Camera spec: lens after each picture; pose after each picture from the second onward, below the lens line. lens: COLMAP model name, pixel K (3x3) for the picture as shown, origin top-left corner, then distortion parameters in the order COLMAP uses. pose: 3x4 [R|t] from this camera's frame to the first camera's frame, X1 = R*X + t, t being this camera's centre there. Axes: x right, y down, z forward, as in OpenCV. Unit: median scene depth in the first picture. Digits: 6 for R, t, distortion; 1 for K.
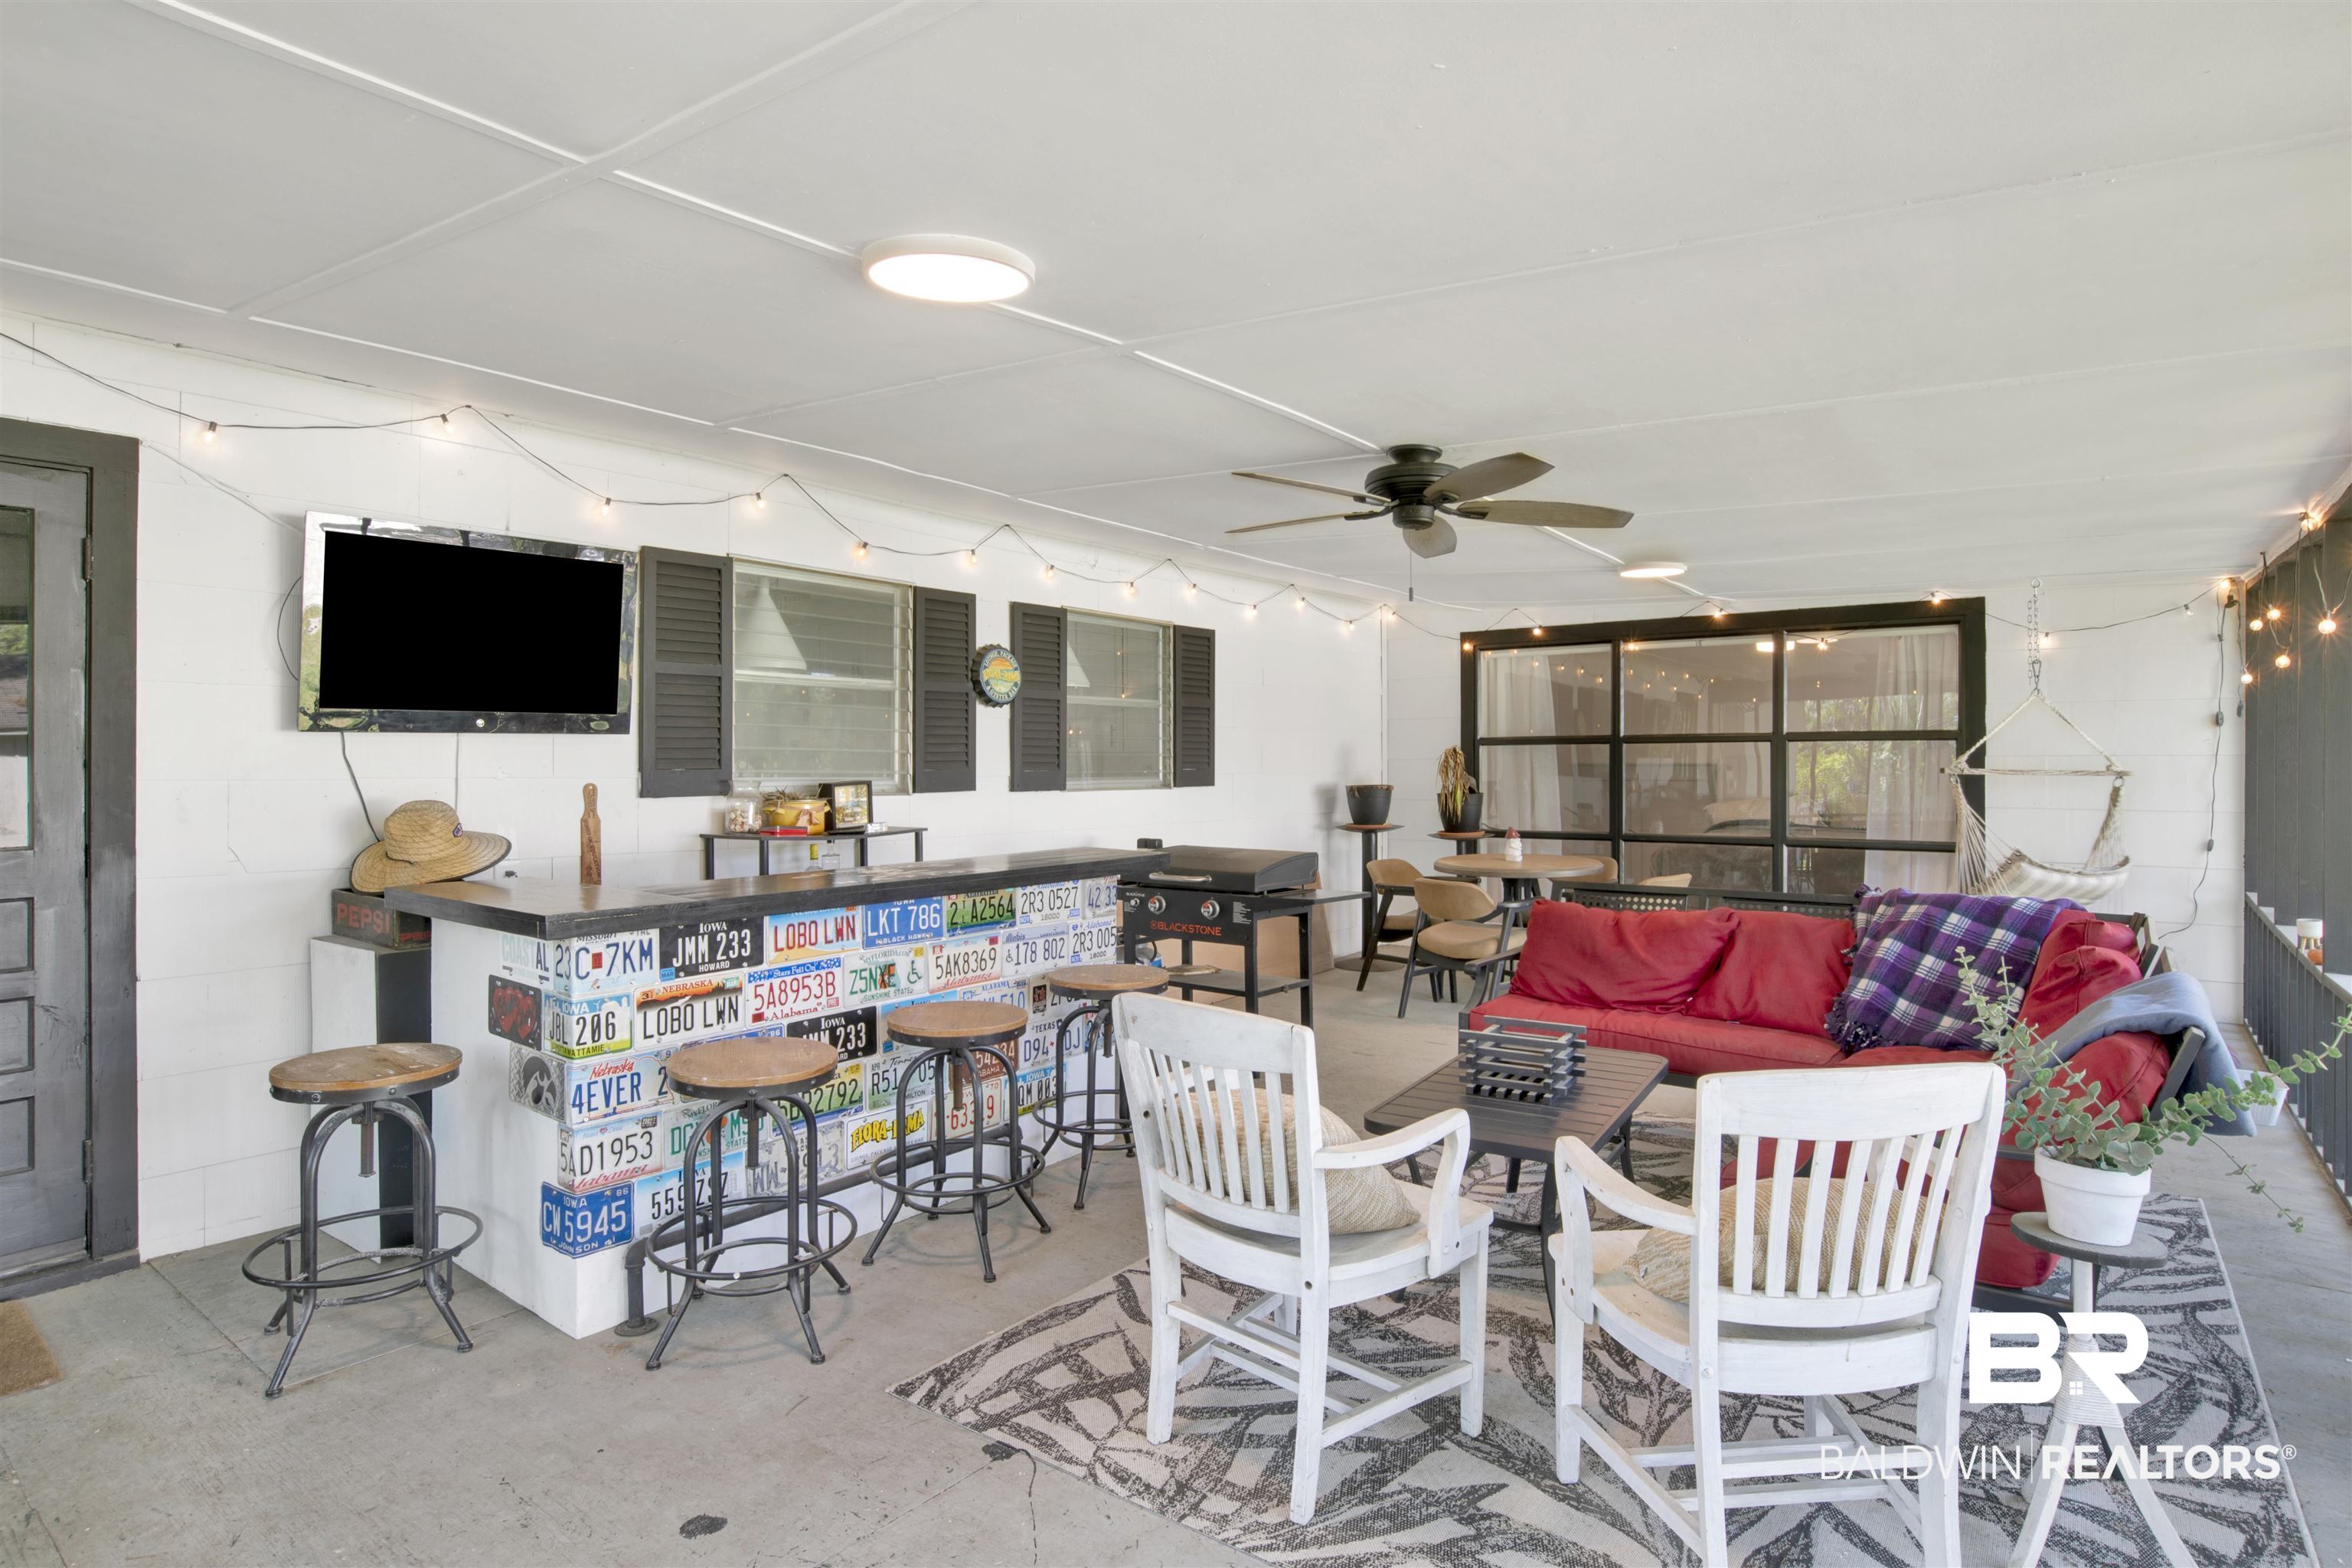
lens RADIAL K [[1246.9, 0, 1198.4], [0, 1246.9, 783.2], [0, 0, 1]] dist [-0.074755, 0.030500]
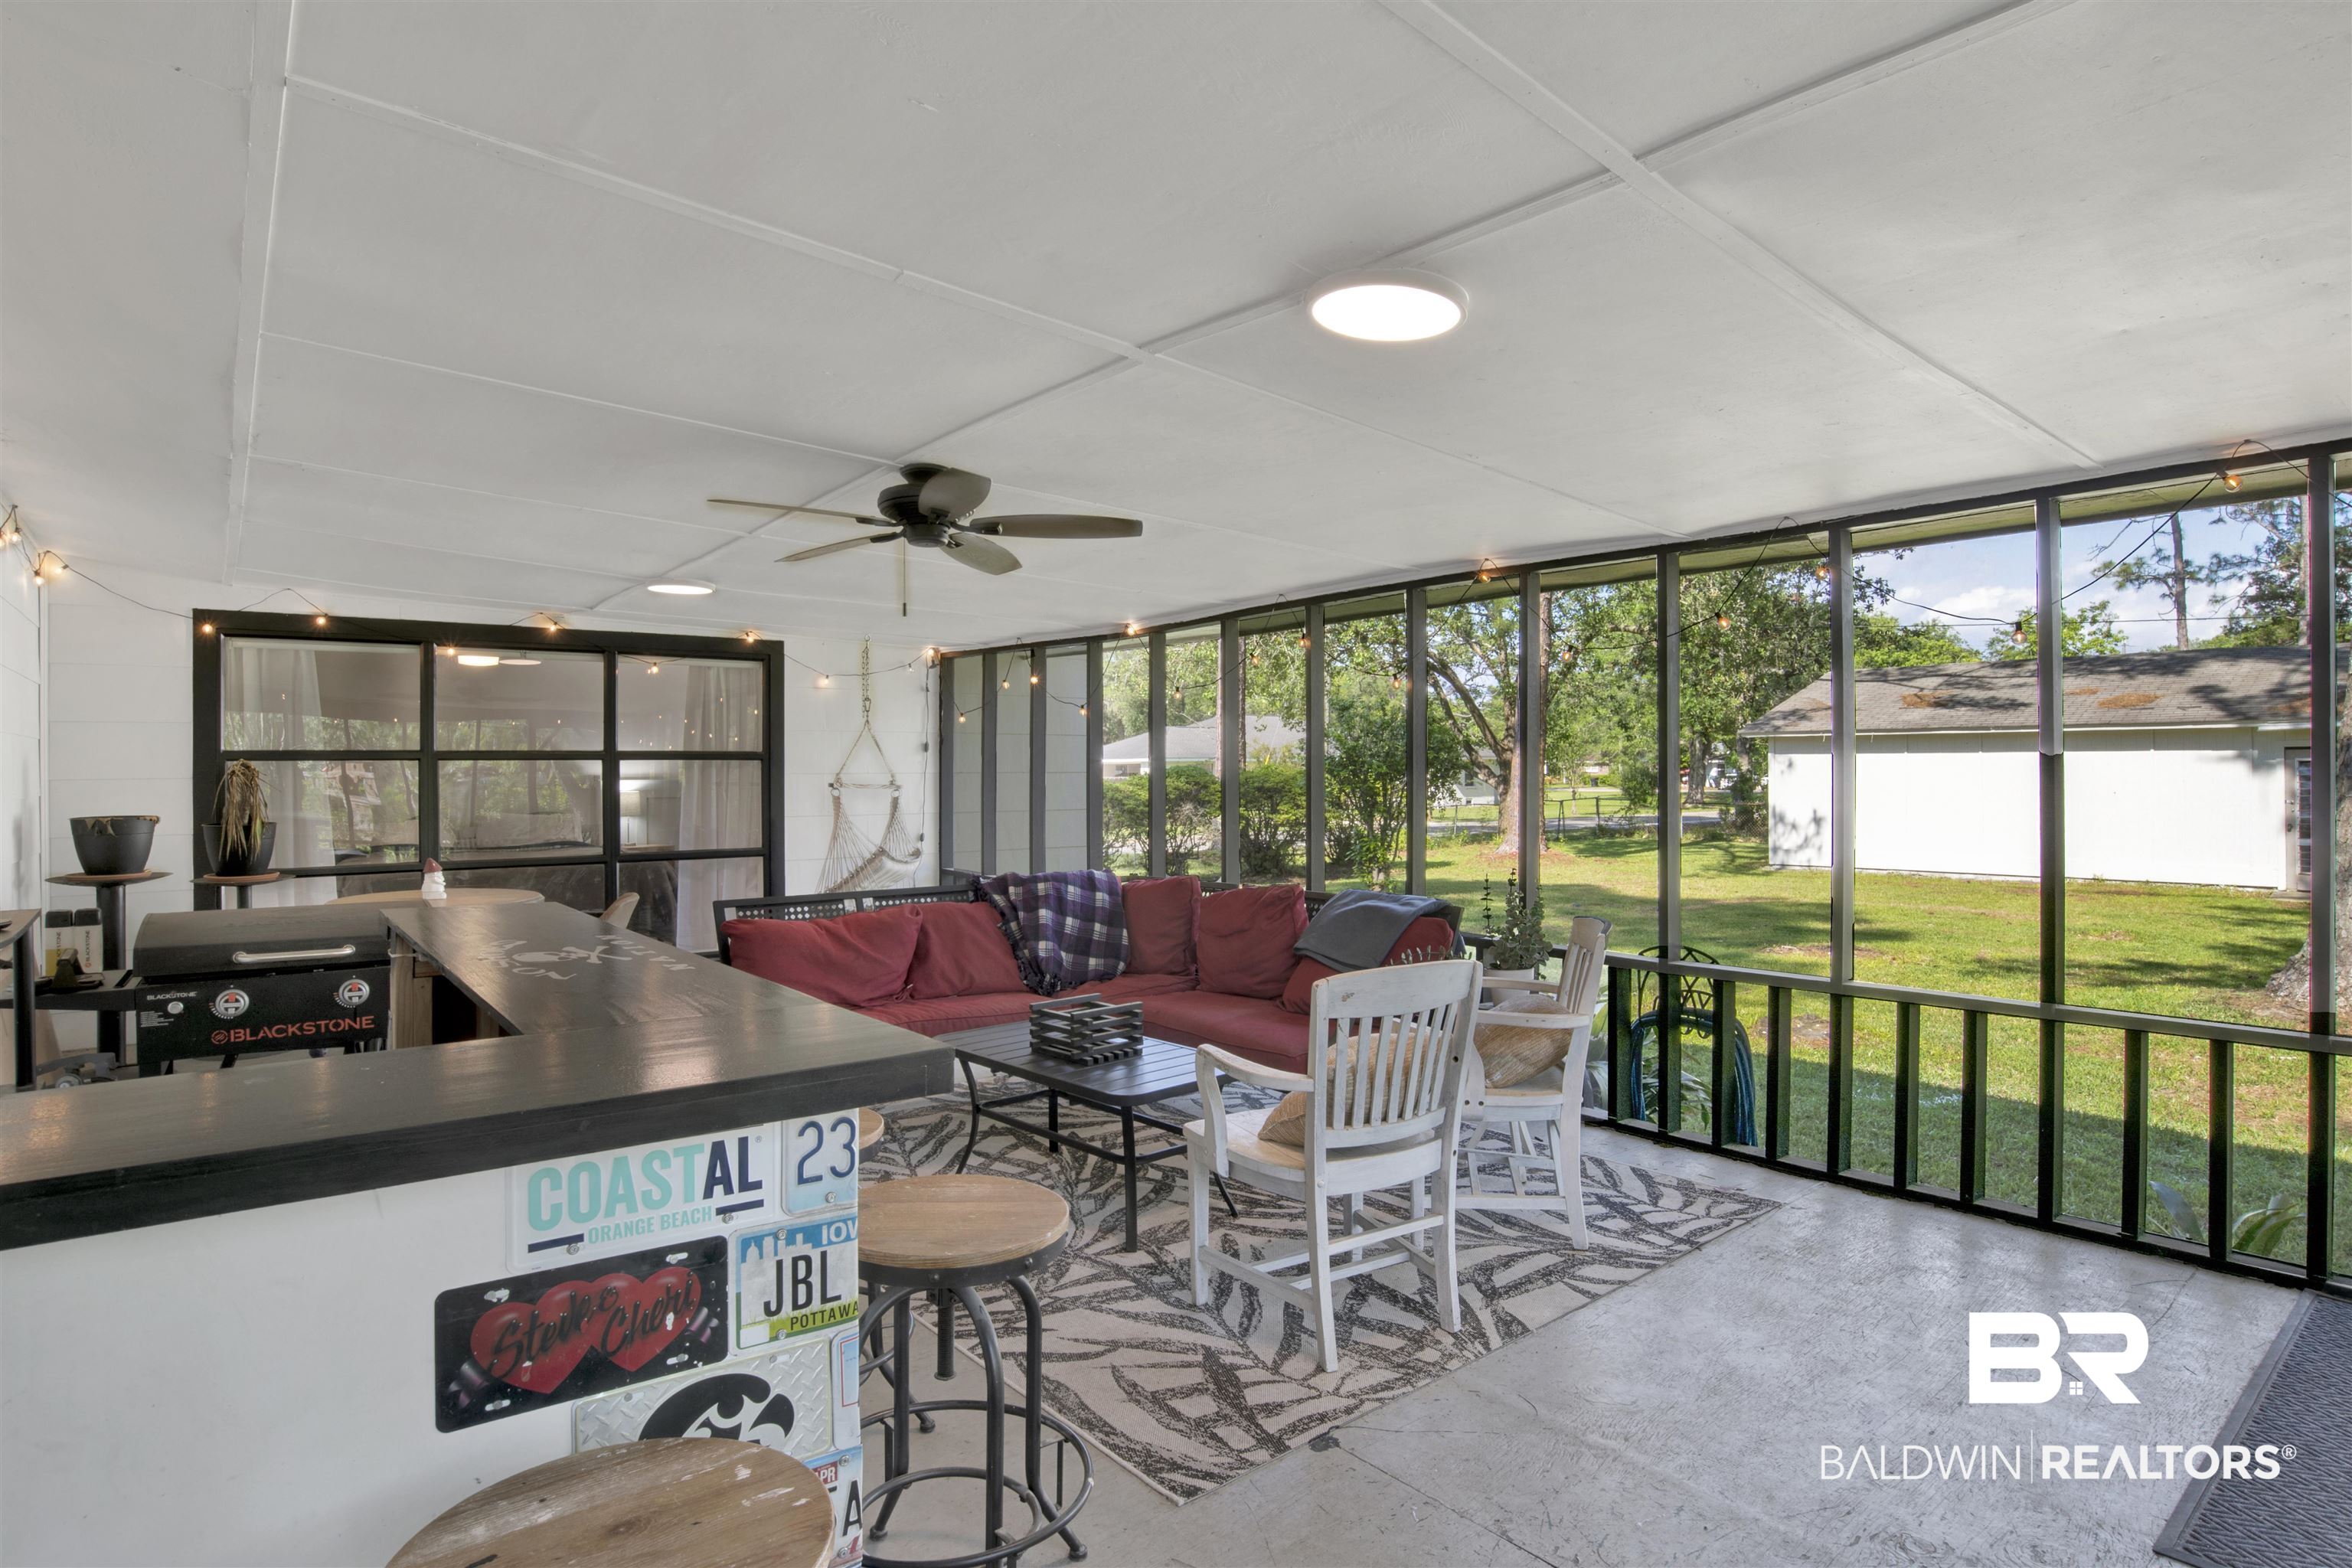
lens RADIAL K [[1246.9, 0, 1198.4], [0, 1246.9, 783.2], [0, 0, 1]] dist [-0.074755, 0.030500]
pose [[0.241603, -0.006393, 0.970354, -0.496667], [0.022710, 0.999742, 0.000932, -0.005334], [-0.970109, 0.021811, 0.241686, 0.352660]]
